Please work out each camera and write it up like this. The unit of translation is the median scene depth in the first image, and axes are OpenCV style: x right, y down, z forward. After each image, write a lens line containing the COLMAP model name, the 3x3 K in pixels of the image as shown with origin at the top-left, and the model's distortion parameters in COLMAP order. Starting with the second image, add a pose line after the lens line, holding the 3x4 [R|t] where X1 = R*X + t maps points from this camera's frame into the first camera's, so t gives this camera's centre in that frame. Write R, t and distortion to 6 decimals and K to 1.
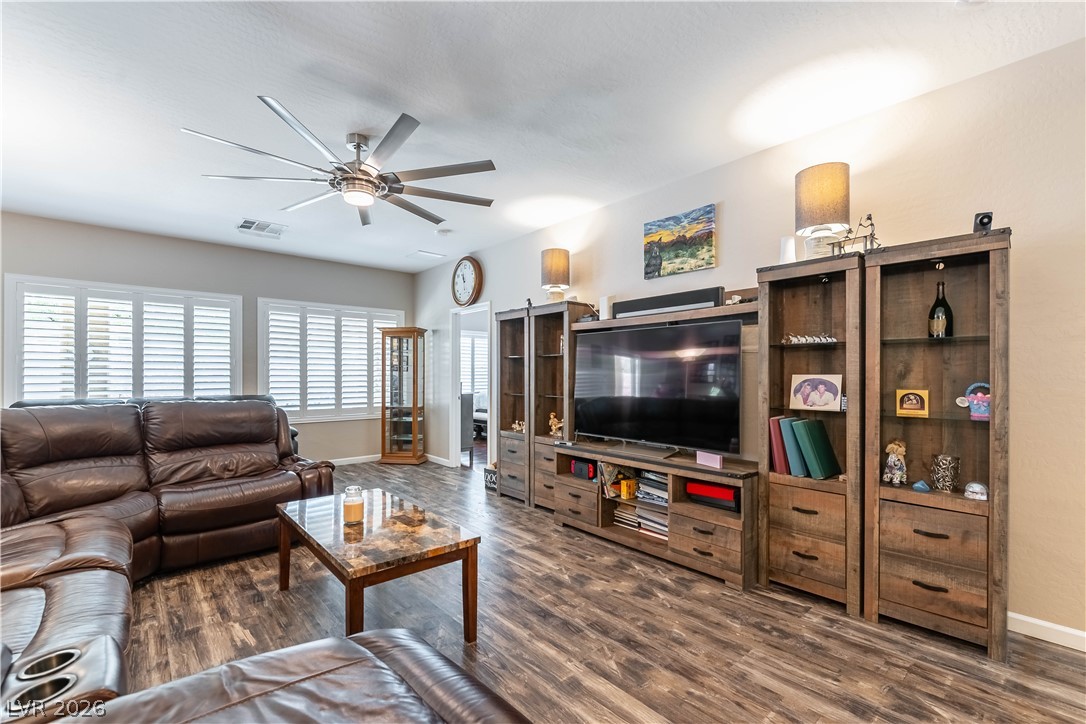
lens RADIAL K [[476.6, 0, 548.2], [0, 476.6, 373.5], [0, 0, 1]] dist [-0.004605, 0.001533]
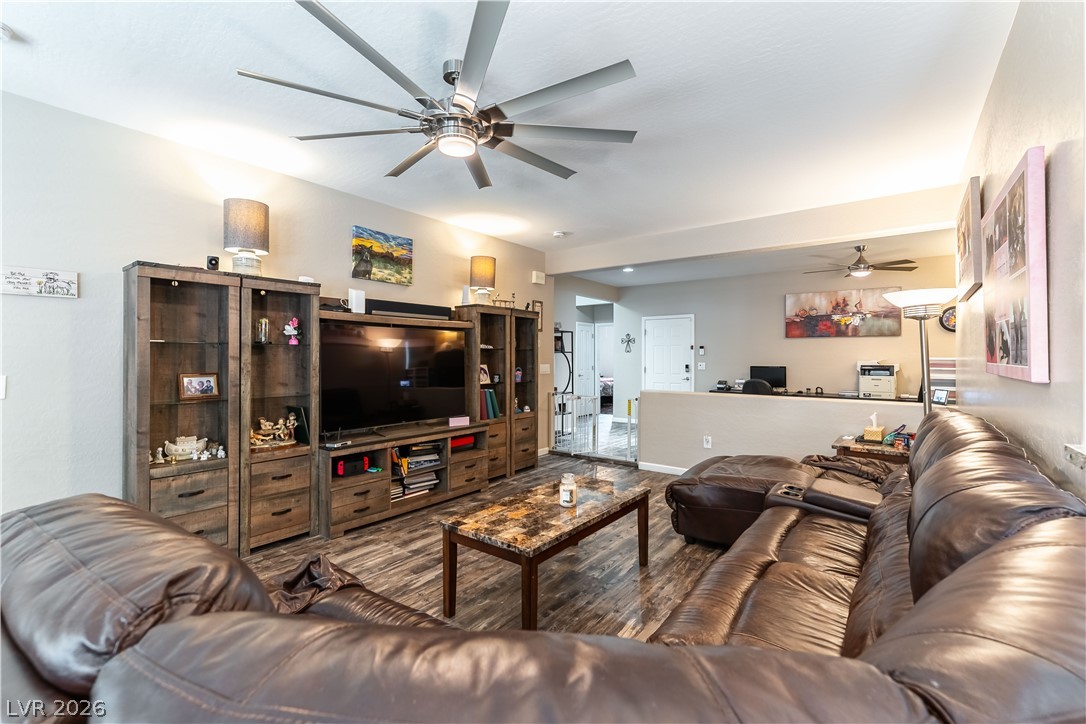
lens RADIAL K [[476.6, 0, 546.7], [0, 476.6, 356.2], [0, 0, 1]] dist [-0.004605, 0.001533]
pose [[-0.217473, 0.000021, 0.976066, -1.138469], [-0.005088, 0.999986, -0.001155, -0.026886], [-0.976053, -0.005217, -0.217470, 0.991725]]
